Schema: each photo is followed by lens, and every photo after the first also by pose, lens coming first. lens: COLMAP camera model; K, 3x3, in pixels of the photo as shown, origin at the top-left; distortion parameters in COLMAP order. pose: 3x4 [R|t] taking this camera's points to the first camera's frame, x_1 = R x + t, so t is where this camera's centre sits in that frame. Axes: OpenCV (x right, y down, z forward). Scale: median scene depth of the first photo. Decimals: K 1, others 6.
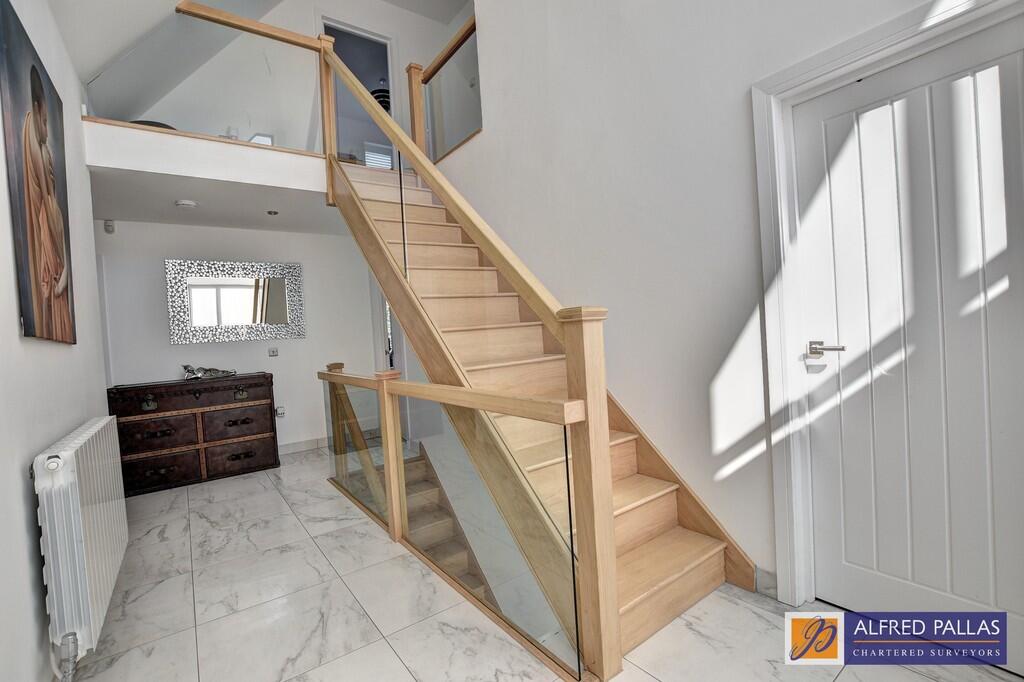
lens RADIAL K [[453.2, 0, 513.0], [0, 453.2, 341.5], [0, 0, 1]] dist [-0.024943, 0.003533]
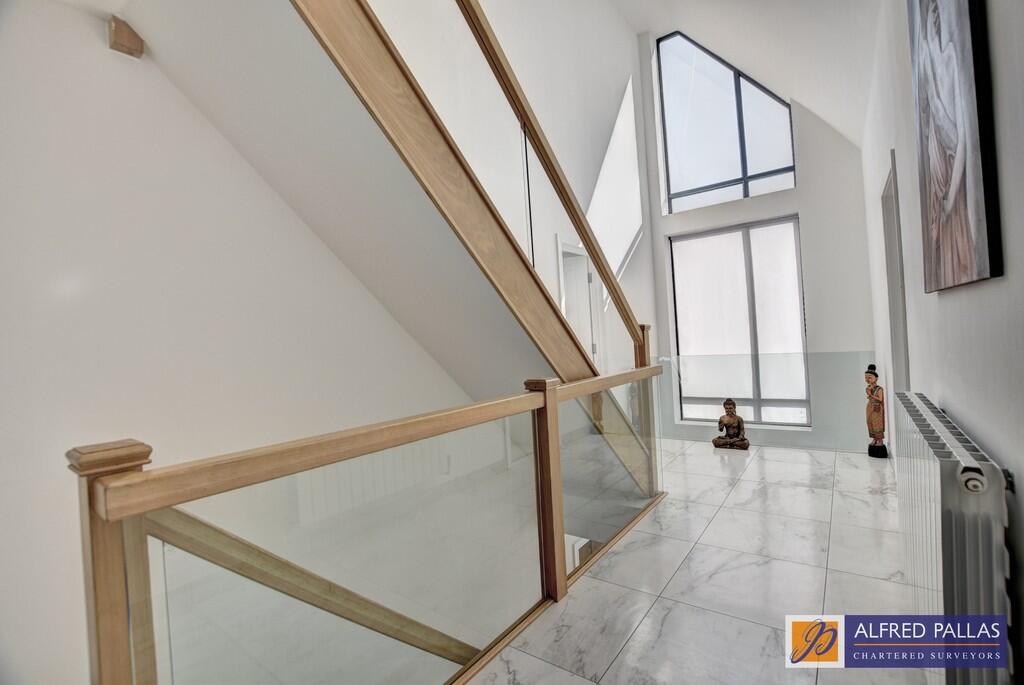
lens RADIAL K [[455.3, 0, 515.6], [0, 455.3, 340.4], [0, 0, 1]] dist [-0.020692, 0.002049]
pose [[-0.282707, 0.076322, 0.956165, -1.160142], [0.097174, 0.993980, -0.050609, 0.040180], [-0.954271, 0.078607, -0.288422, 1.443573]]
